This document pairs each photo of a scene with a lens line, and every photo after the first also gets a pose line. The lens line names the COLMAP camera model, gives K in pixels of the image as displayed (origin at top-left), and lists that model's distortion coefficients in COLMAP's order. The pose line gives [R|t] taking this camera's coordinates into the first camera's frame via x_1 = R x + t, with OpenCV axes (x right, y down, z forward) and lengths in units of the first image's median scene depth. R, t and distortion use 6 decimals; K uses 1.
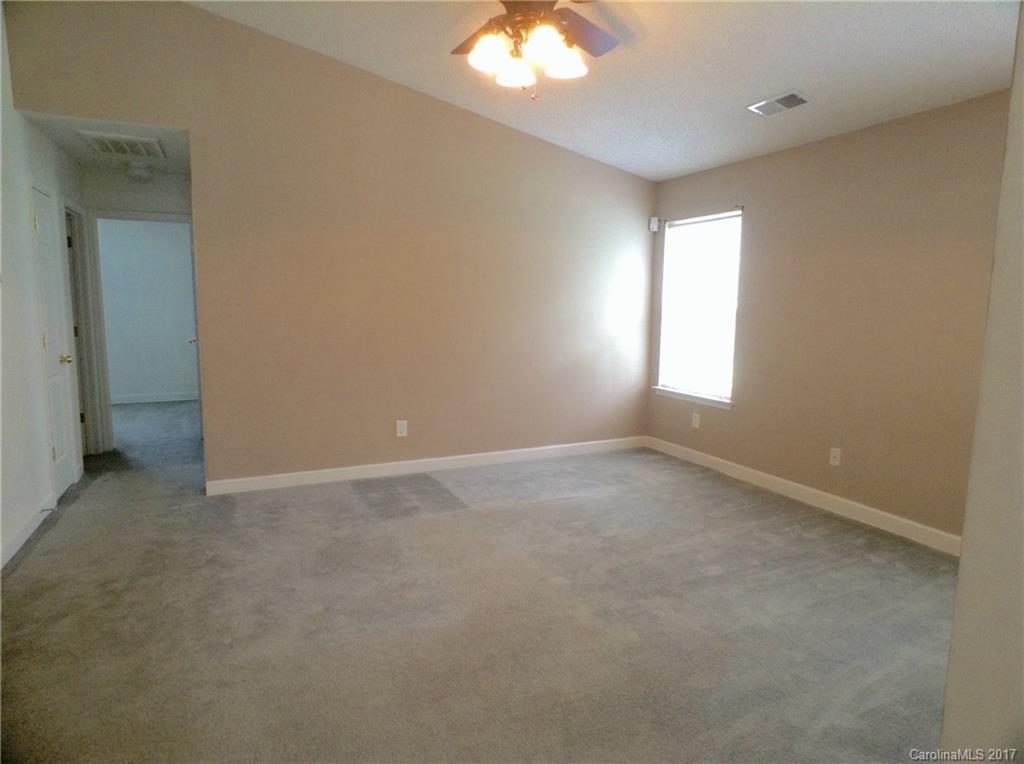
lens RADIAL K [[596.8, 0, 515.1], [0, 596.8, 378.6], [0, 0, 1]] dist [-0.024670, 0.001666]
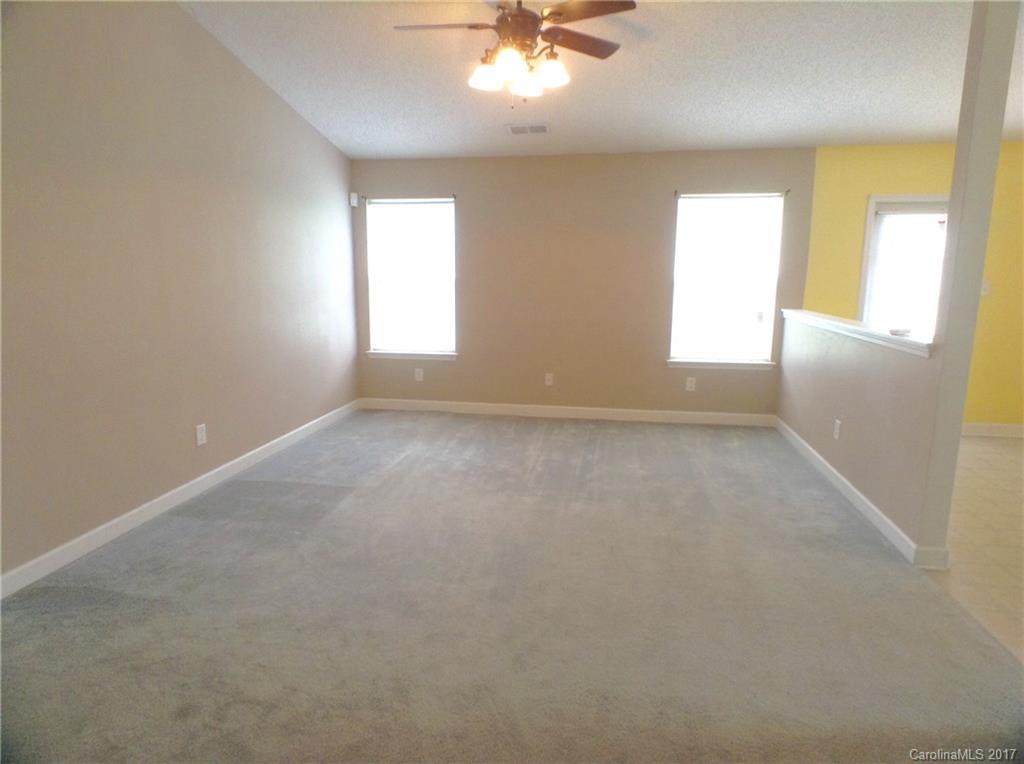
lens RADIAL K [[596.8, 0, 515.1], [0, 596.8, 378.6], [0, 0, 1]] dist [-0.024670, 0.001666]
pose [[0.566330, -0.152098, 0.810022, -0.583589], [0.103657, 0.988165, 0.113075, -0.037936], [-0.817634, 0.019927, 0.575394, 0.182245]]
